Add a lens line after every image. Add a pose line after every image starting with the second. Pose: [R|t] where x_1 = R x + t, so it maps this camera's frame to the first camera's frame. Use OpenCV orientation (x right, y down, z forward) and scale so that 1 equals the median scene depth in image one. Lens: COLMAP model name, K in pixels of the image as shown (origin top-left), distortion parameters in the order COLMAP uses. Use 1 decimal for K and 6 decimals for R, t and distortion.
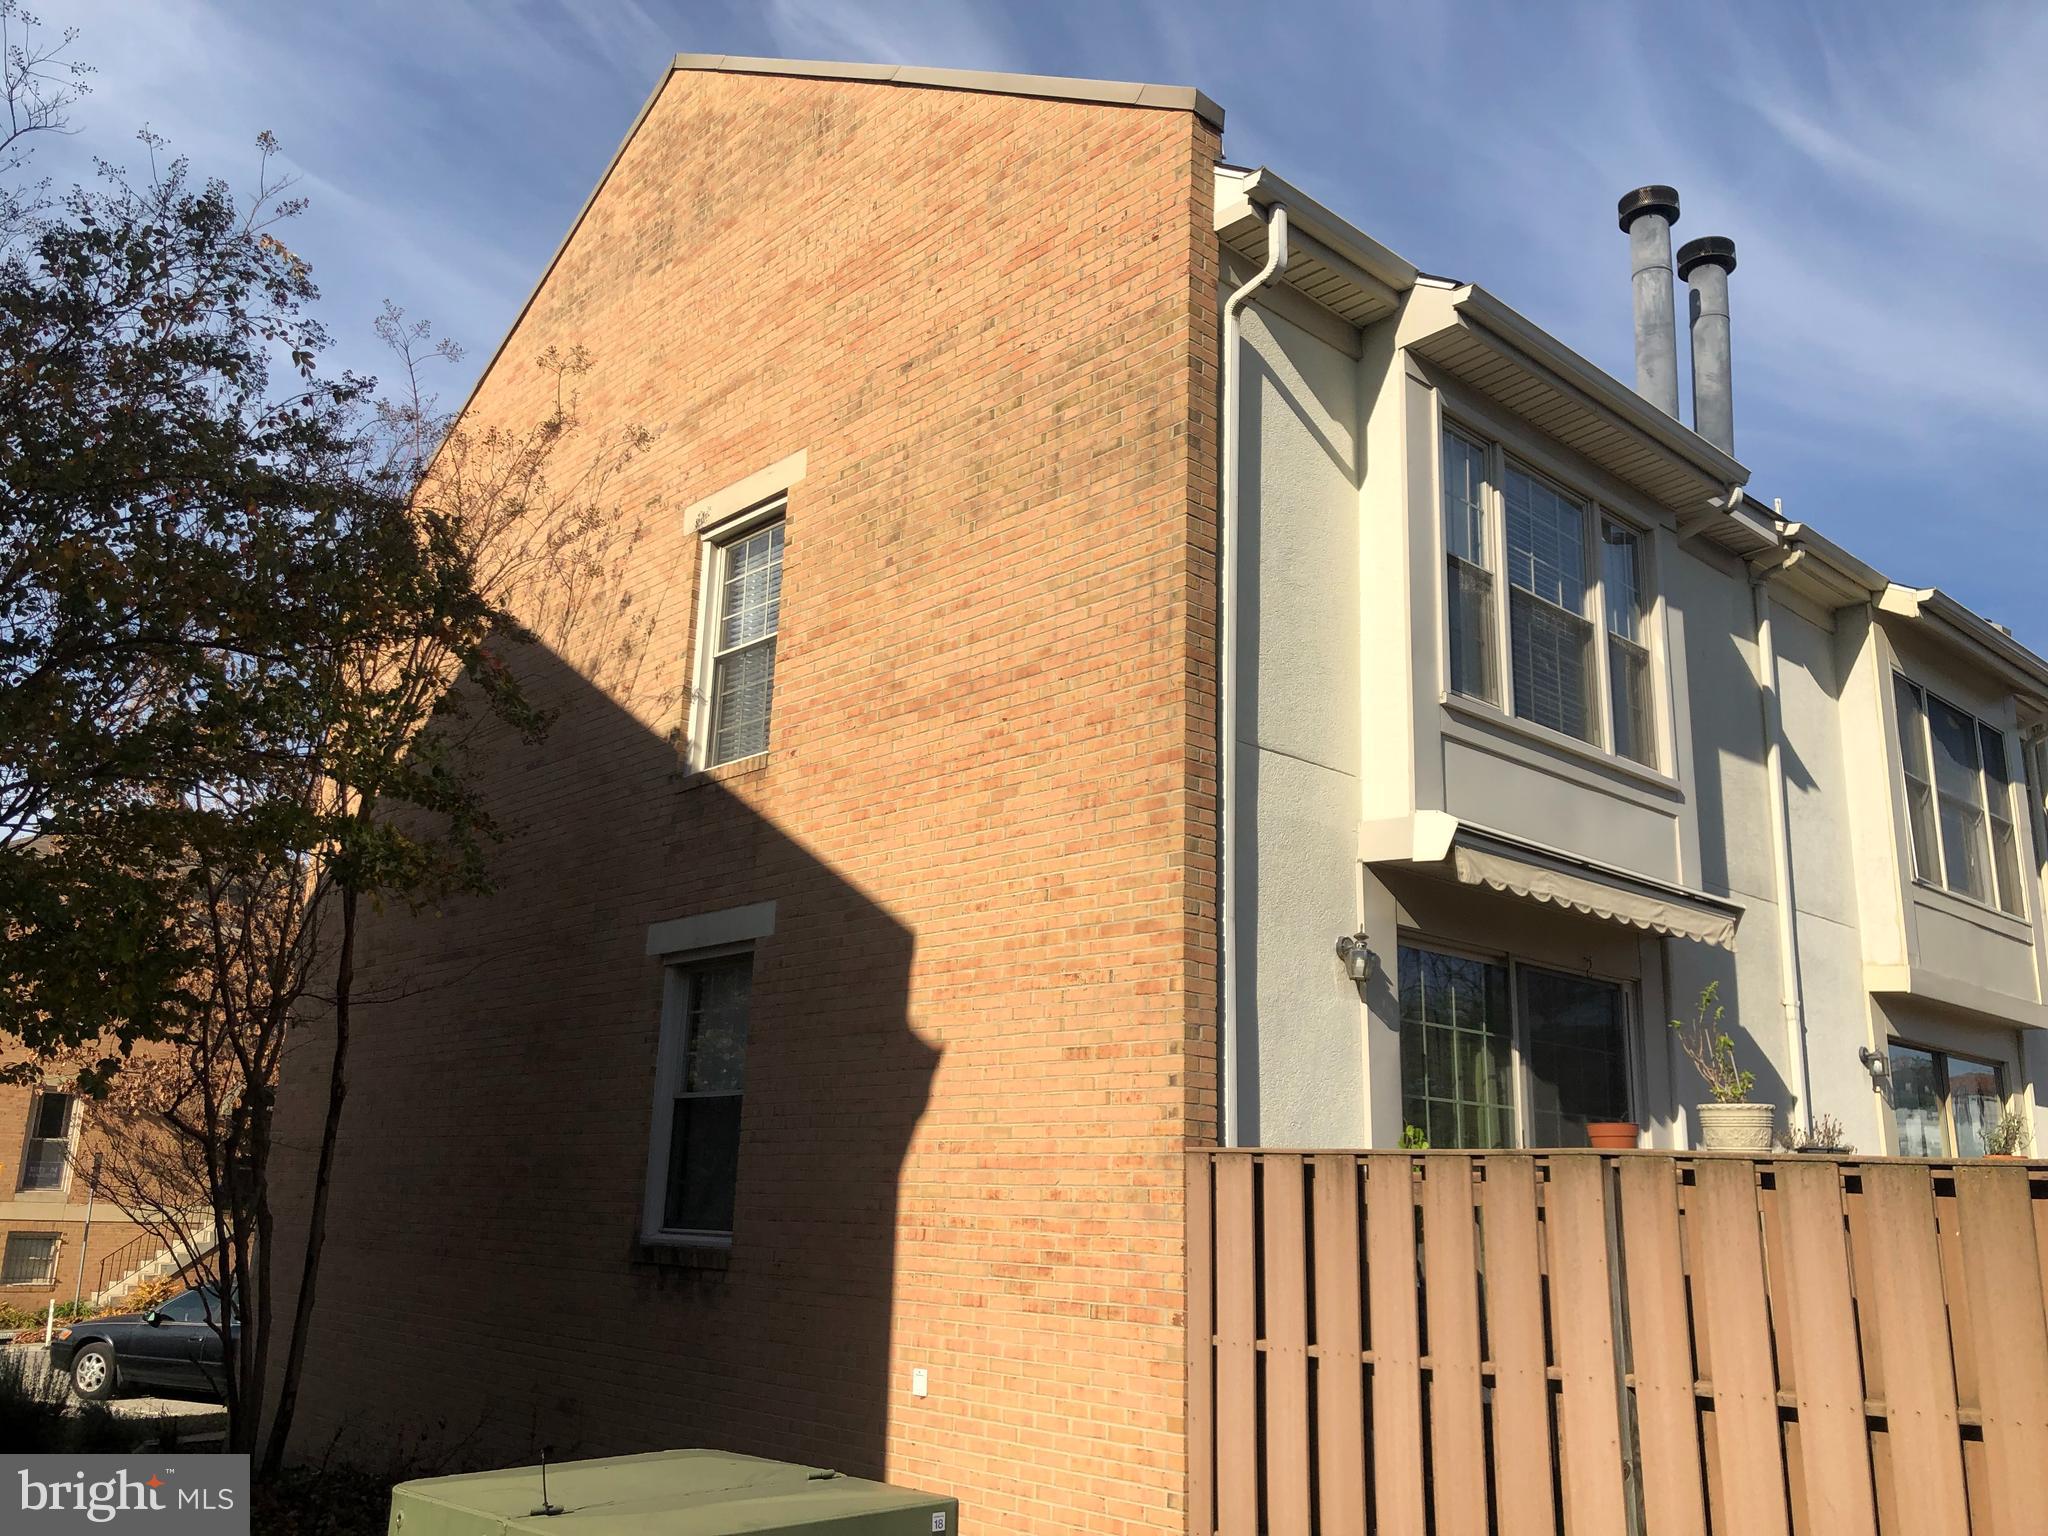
lens RADIAL K [[1674.1, 0, 1023.8], [0, 1674.1, 763.6], [0, 0, 1]] dist [0.038167, -0.009542]
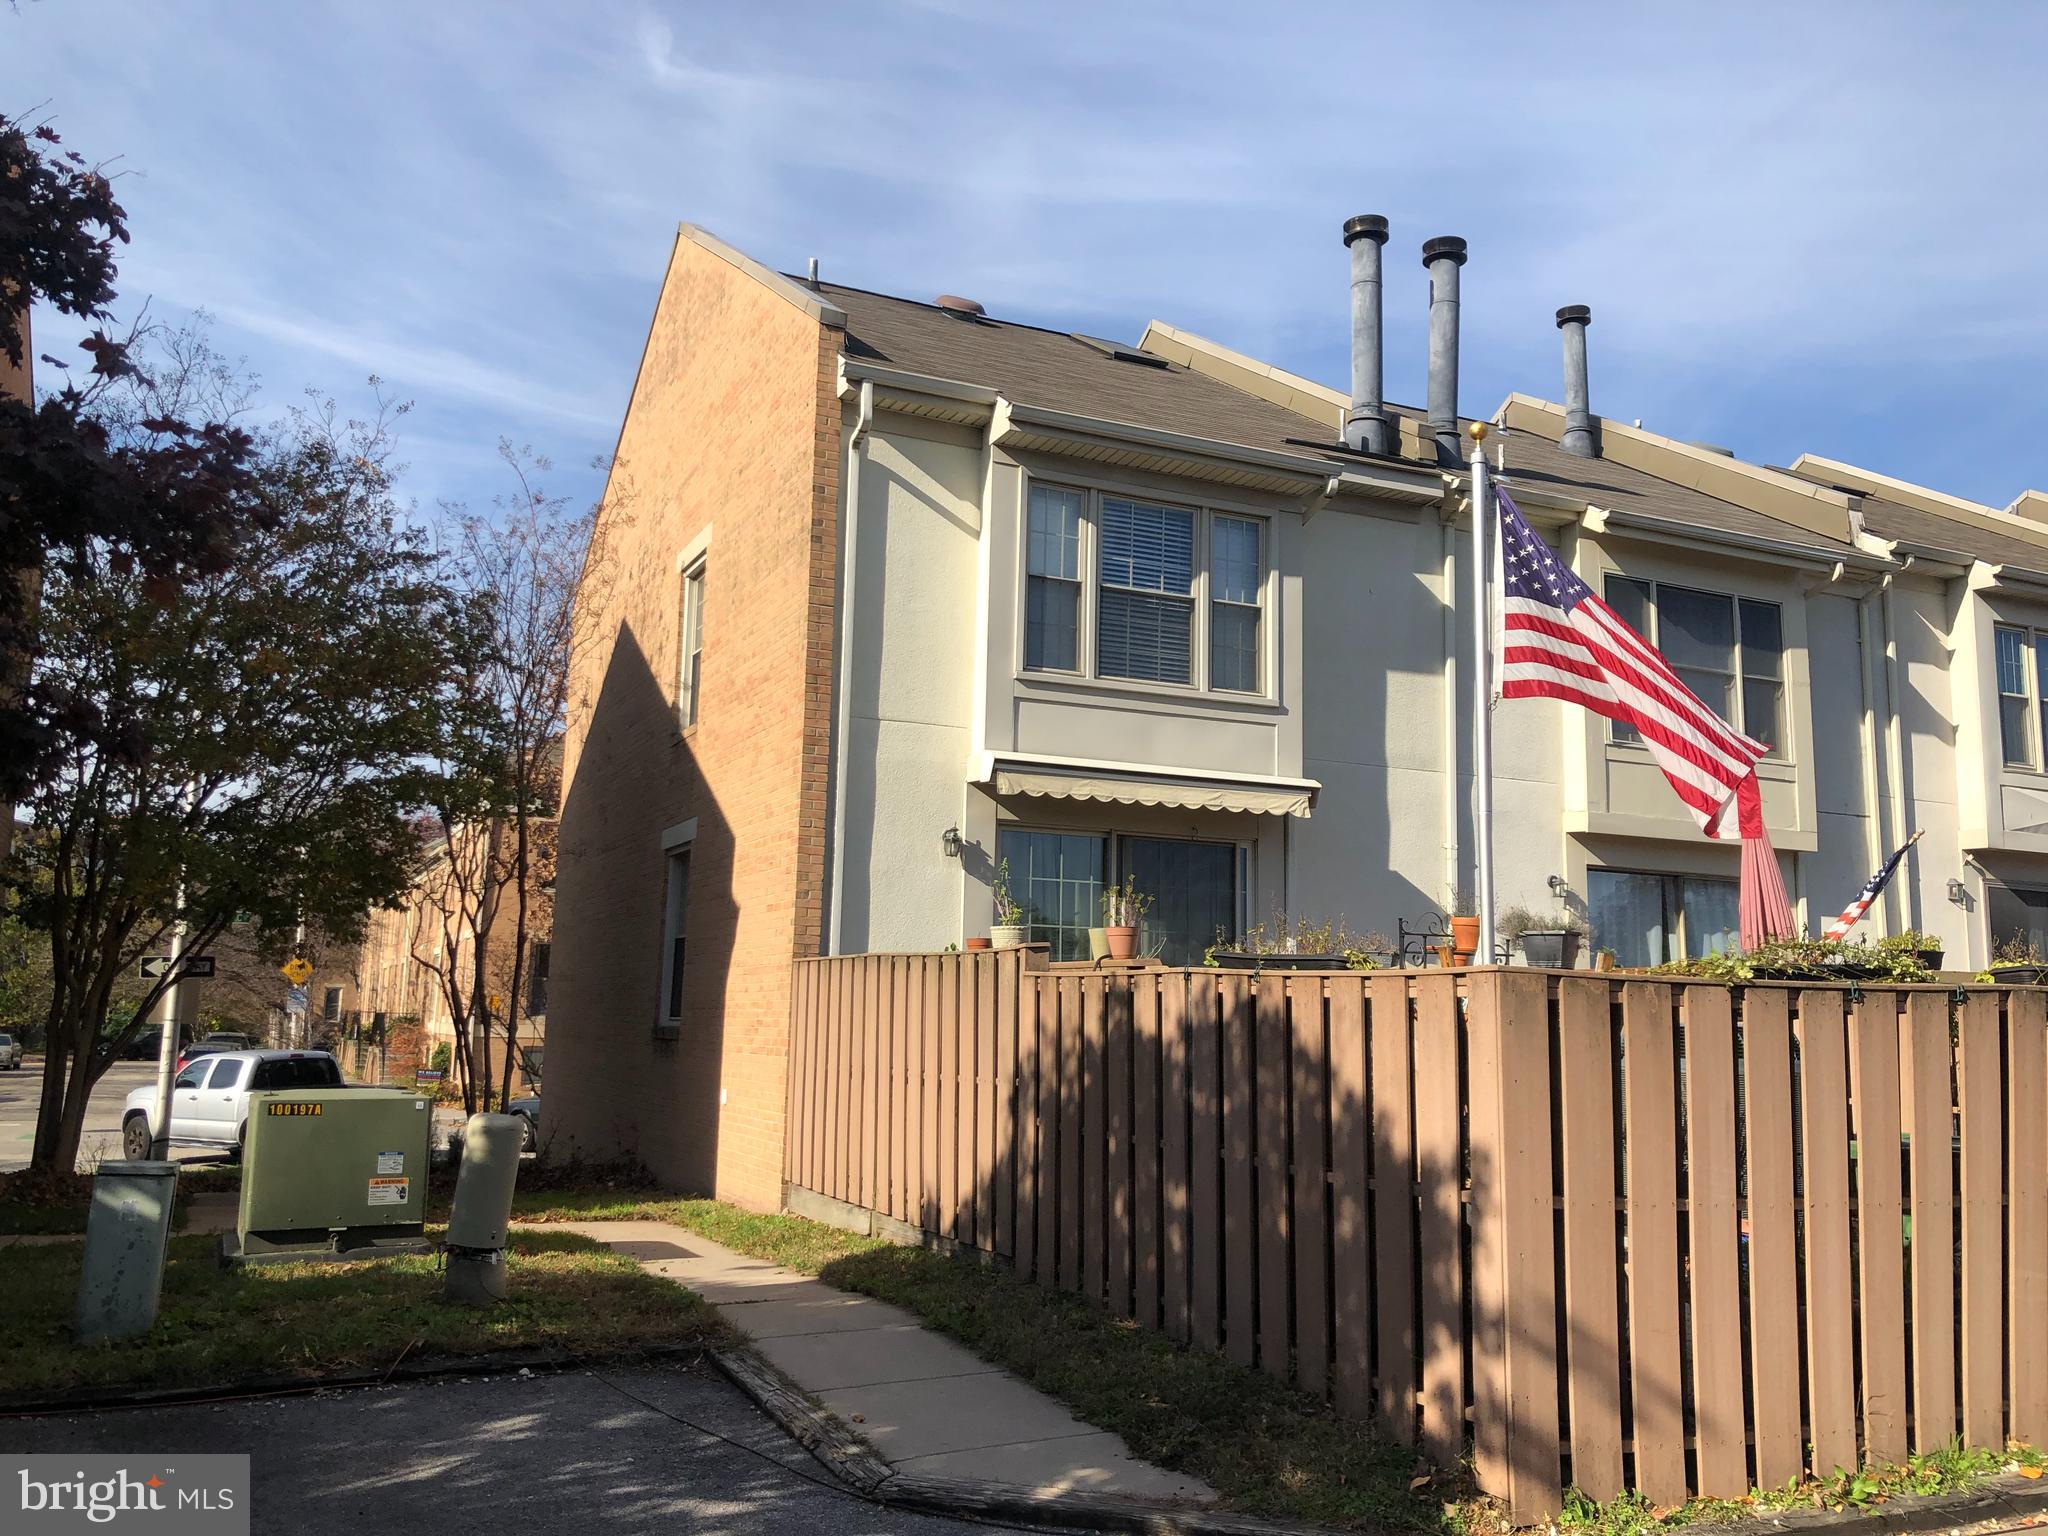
lens RADIAL K [[1674.1, 0, 1026.3], [0, 1674.1, 772.9], [0, 0, 1]] dist [0.038167, -0.009542]
pose [[0.951662, -0.054472, -0.302280, 0.689386], [0.085316, 0.992301, 0.089782, -0.082924], [0.295062, -0.111232, 0.948982, -0.464592]]
